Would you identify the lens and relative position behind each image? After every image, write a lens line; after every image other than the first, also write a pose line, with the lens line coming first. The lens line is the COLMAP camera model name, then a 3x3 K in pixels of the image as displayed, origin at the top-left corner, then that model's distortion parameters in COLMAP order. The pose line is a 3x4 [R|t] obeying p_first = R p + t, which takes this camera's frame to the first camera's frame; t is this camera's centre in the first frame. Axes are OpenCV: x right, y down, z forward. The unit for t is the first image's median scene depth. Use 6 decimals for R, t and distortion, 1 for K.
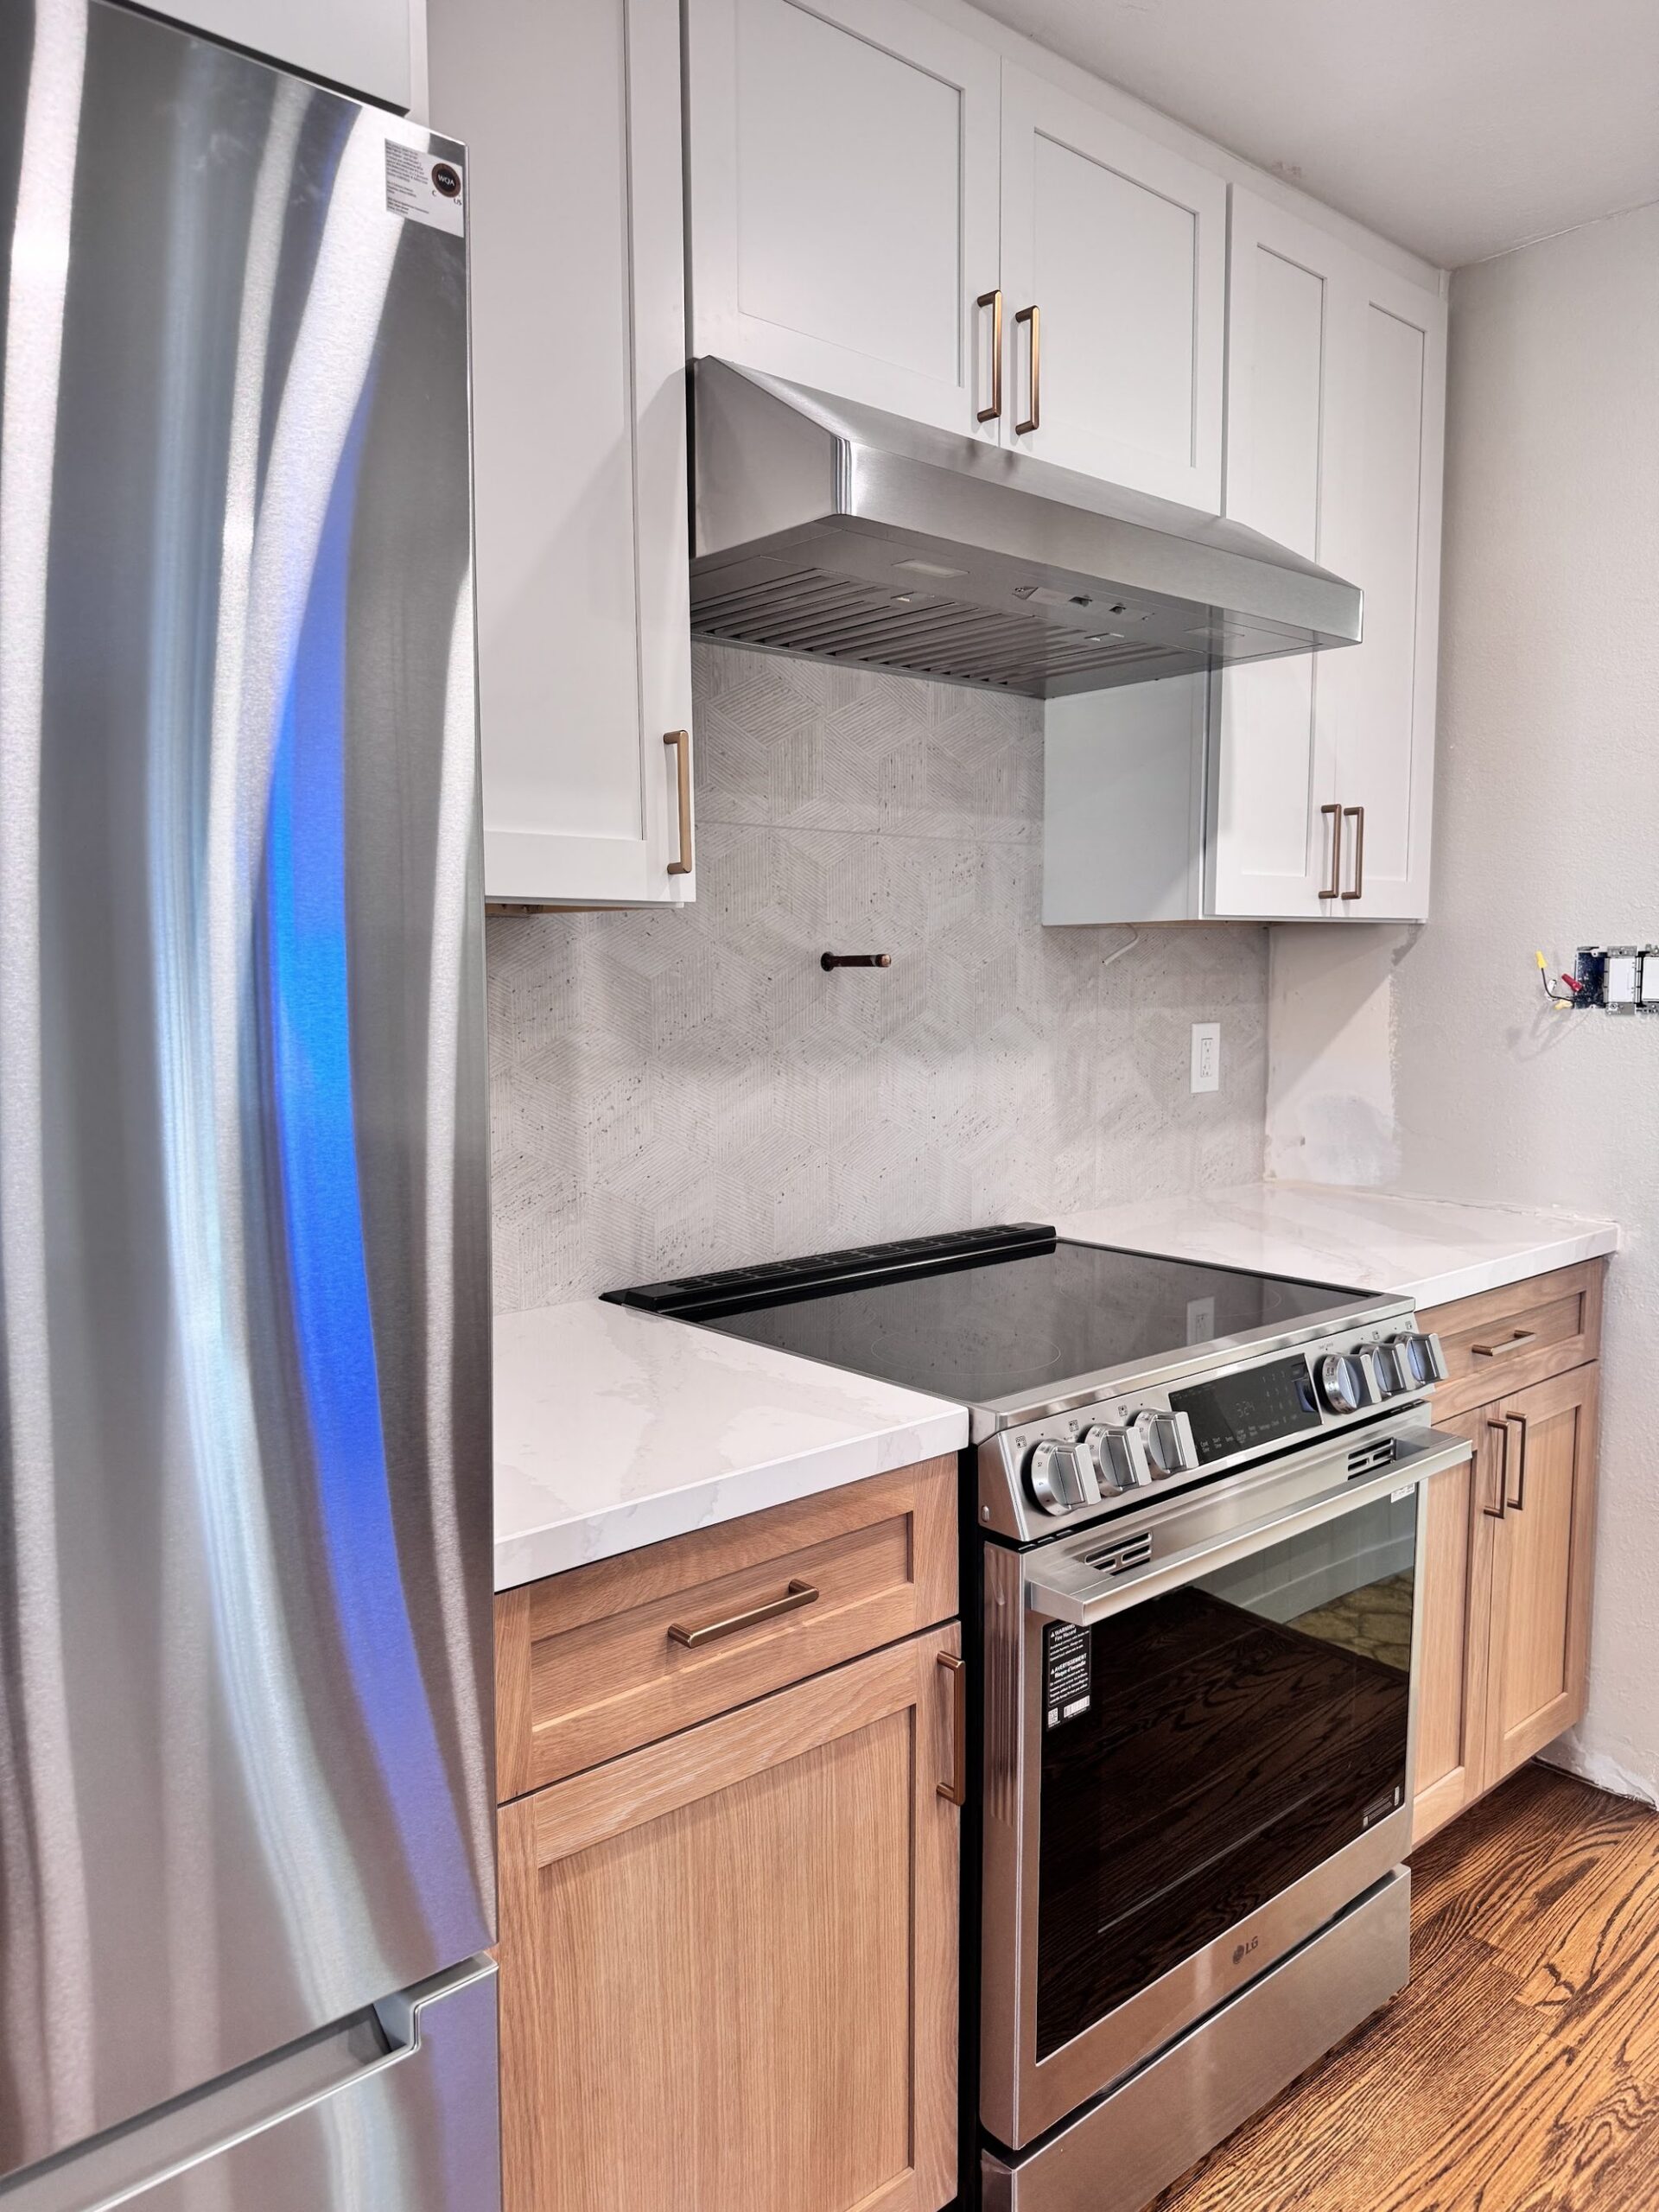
lens RADIAL K [[1549.9, 0, 828.8], [0, 1549.9, 1111.5], [0, 0, 1]] dist [0.163647, -0.294852]
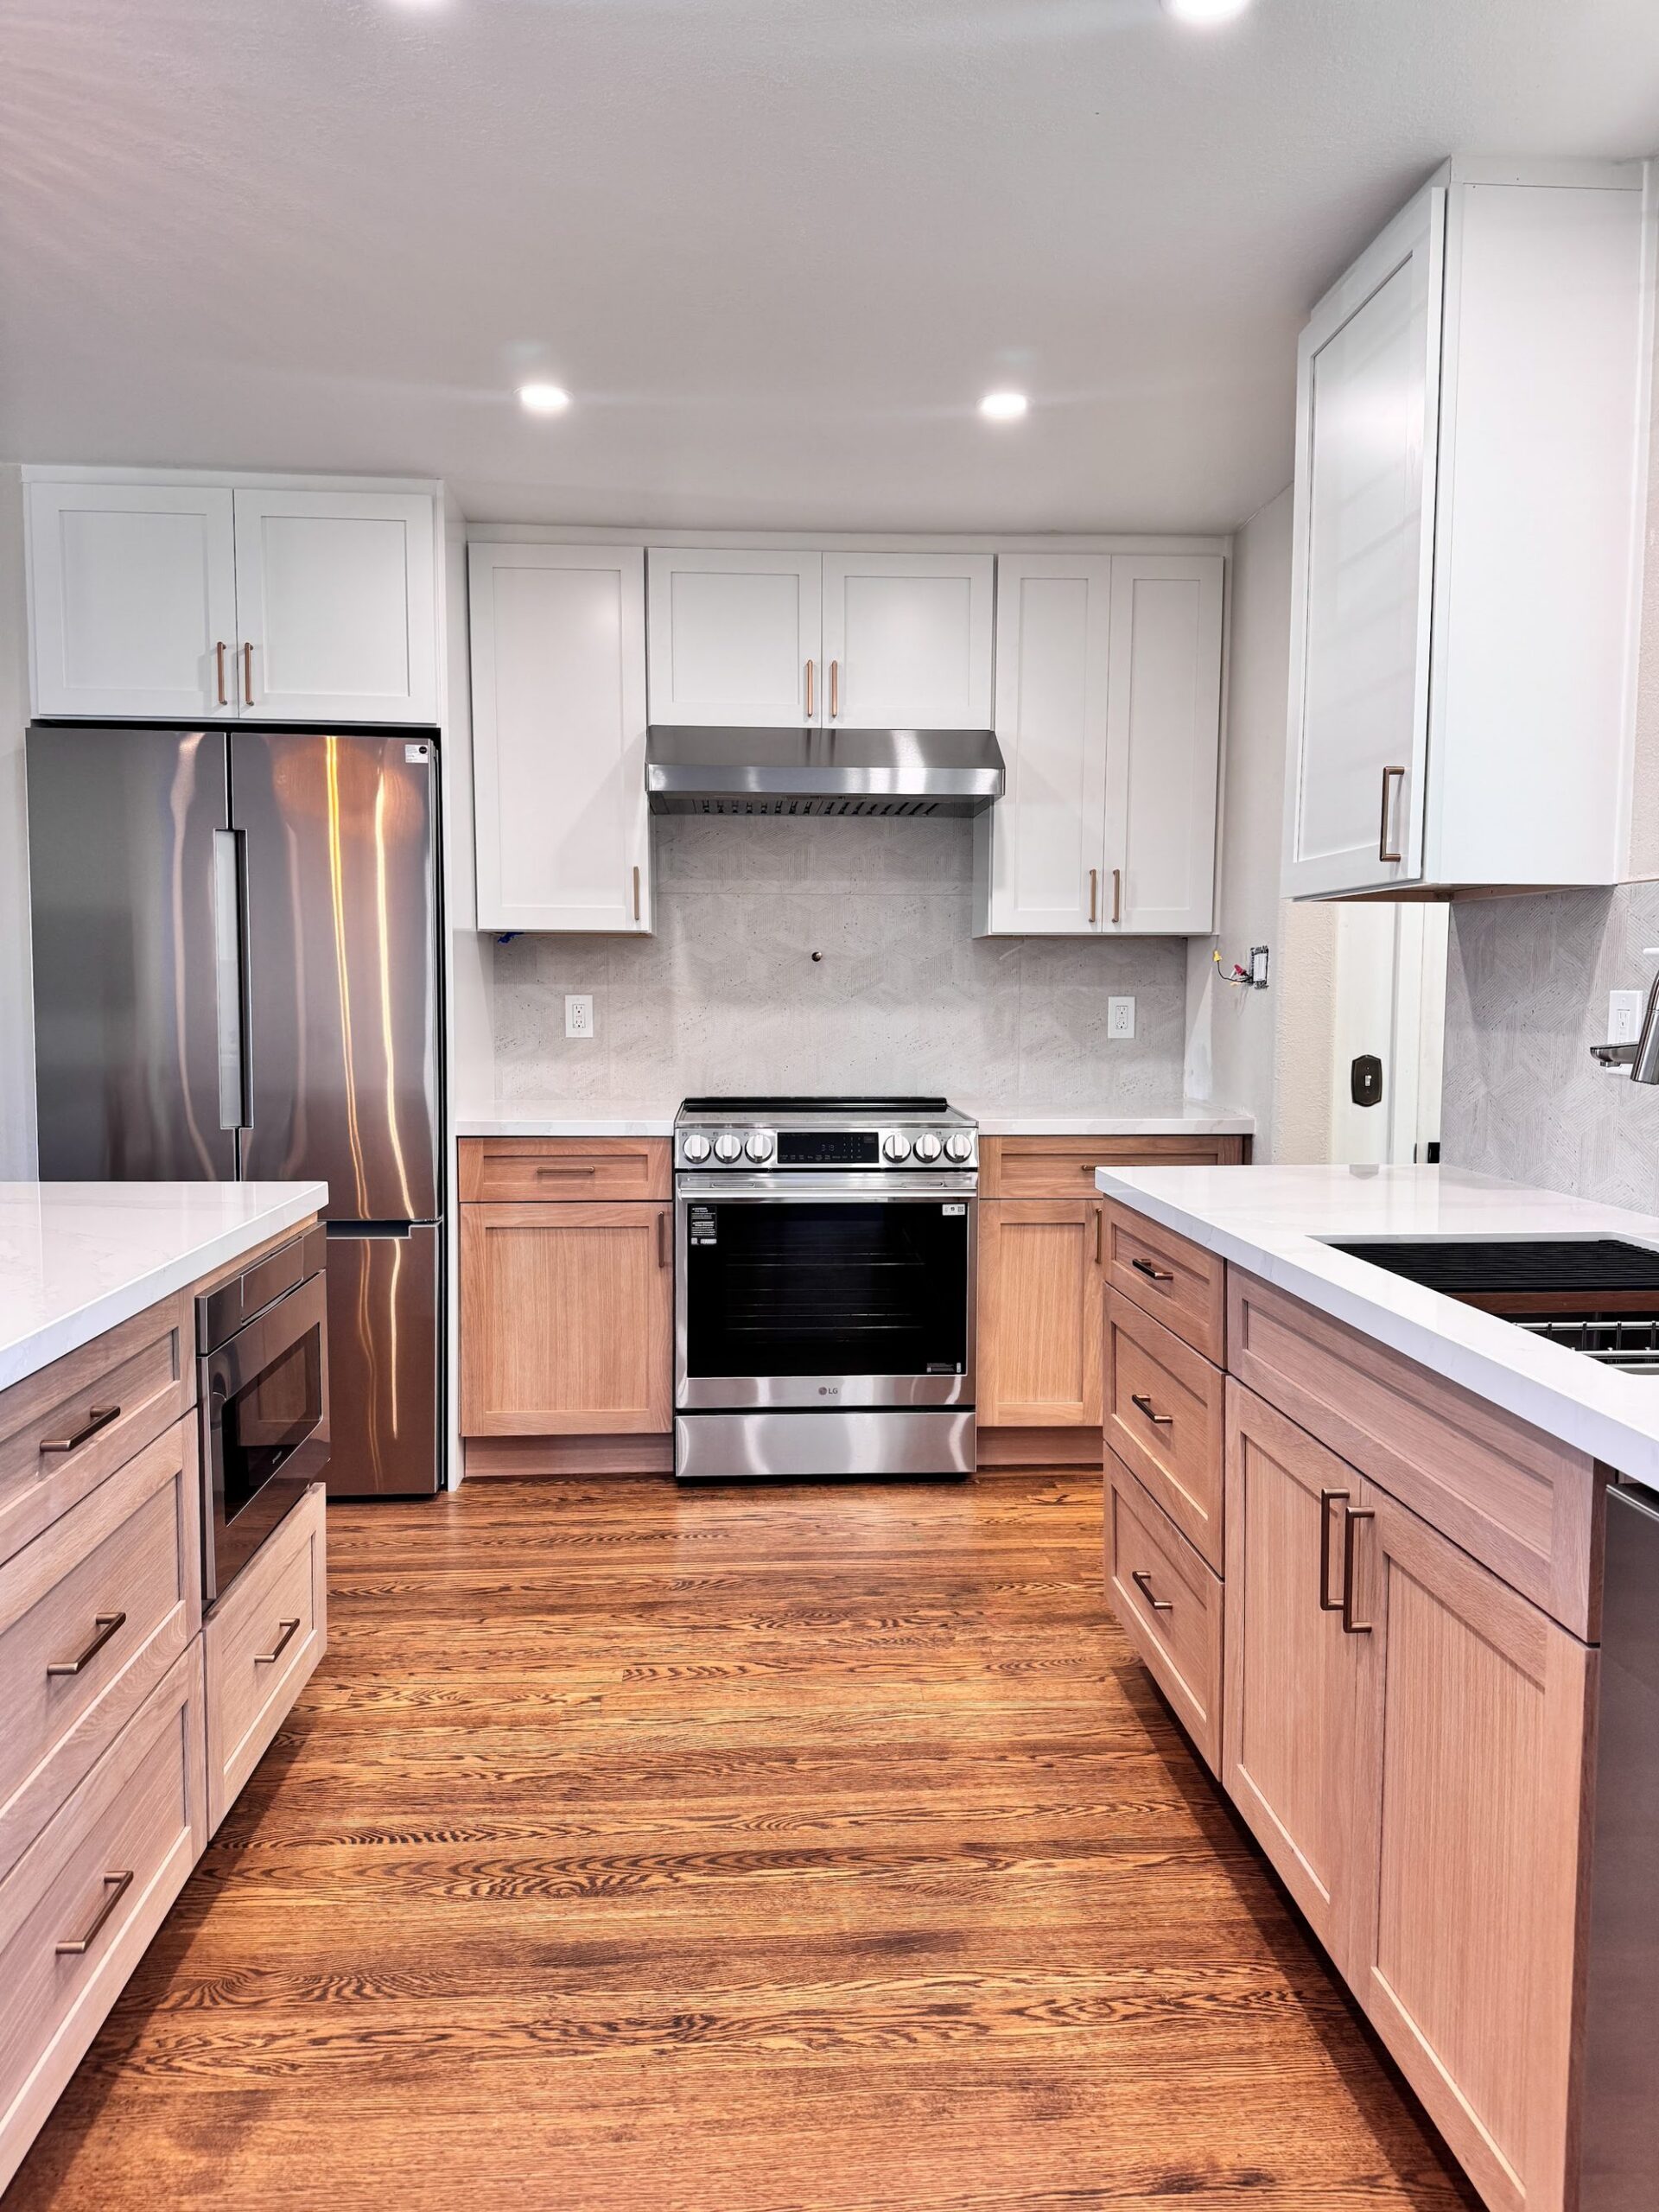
lens RADIAL K [[1562.0, 0, 829.5], [0, 1562.0, 1106.0], [0, 0, 1]] dist [0.162929, -0.281778]
pose [[0.782749, 0.053457, -0.620037, 1.290090], [-0.066491, 0.997785, 0.002085, 0.094717], [0.618775, 0.039595, 0.784570, -0.609252]]
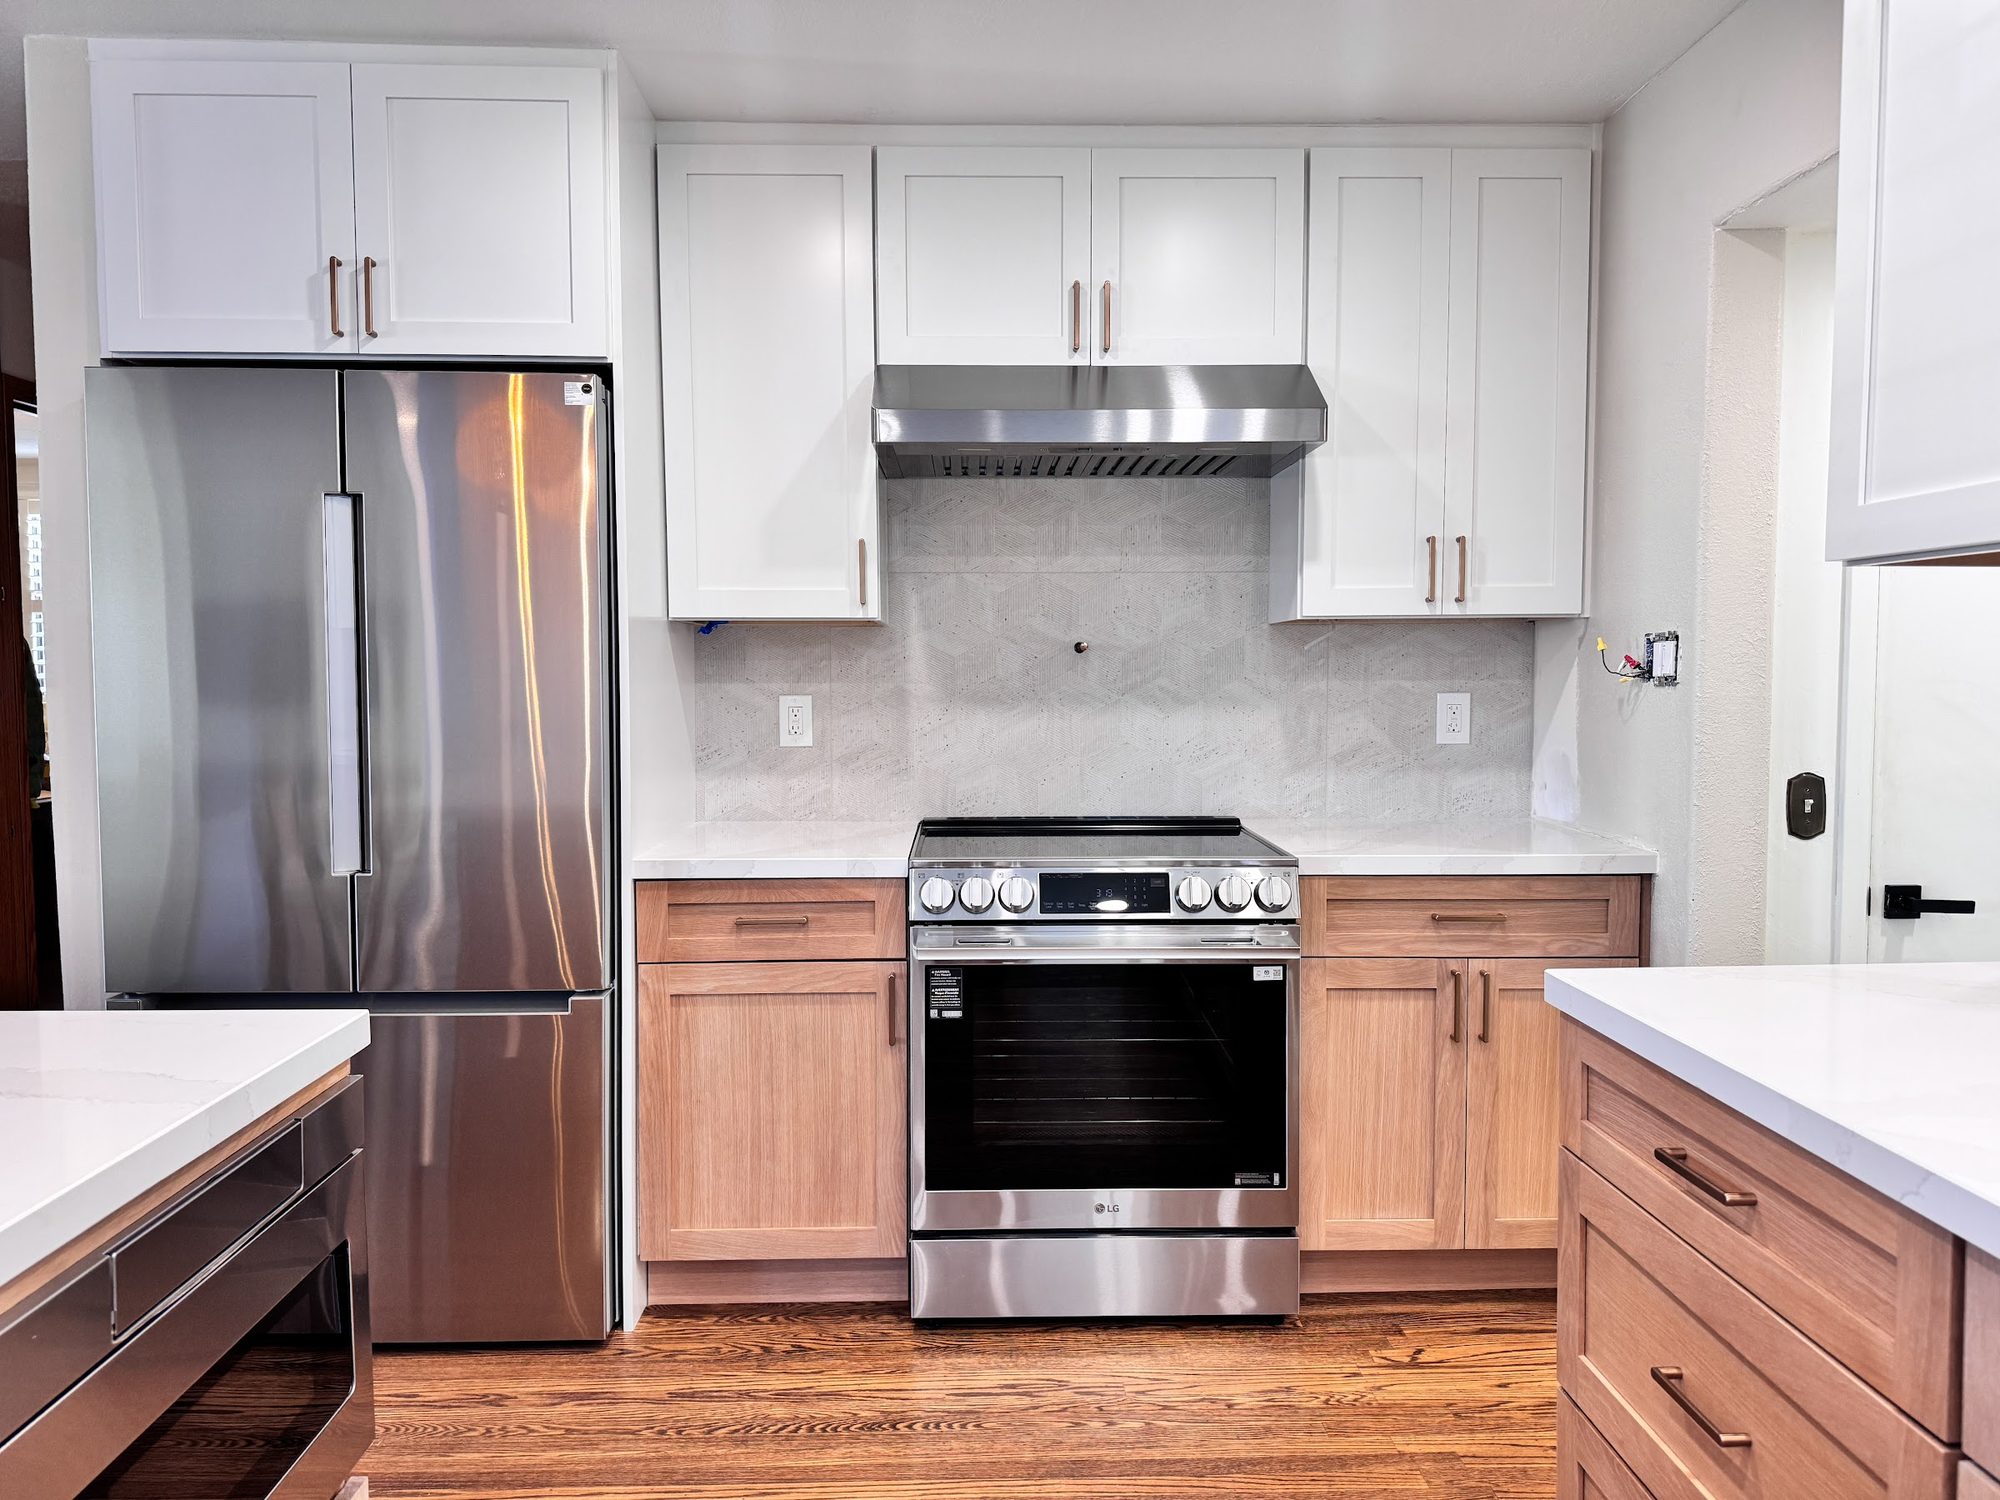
lens RADIAL K [[1401.3, 0, 1004.2], [0, 1401.3, 749.5], [0, 0, 1]] dist [0.163647, -0.294852]
pose [[0.760300, 0.038773, -0.648414, 0.928438], [-0.063037, 0.997910, -0.014243, 0.042904], [0.646506, 0.051703, 0.761155, -0.230840]]
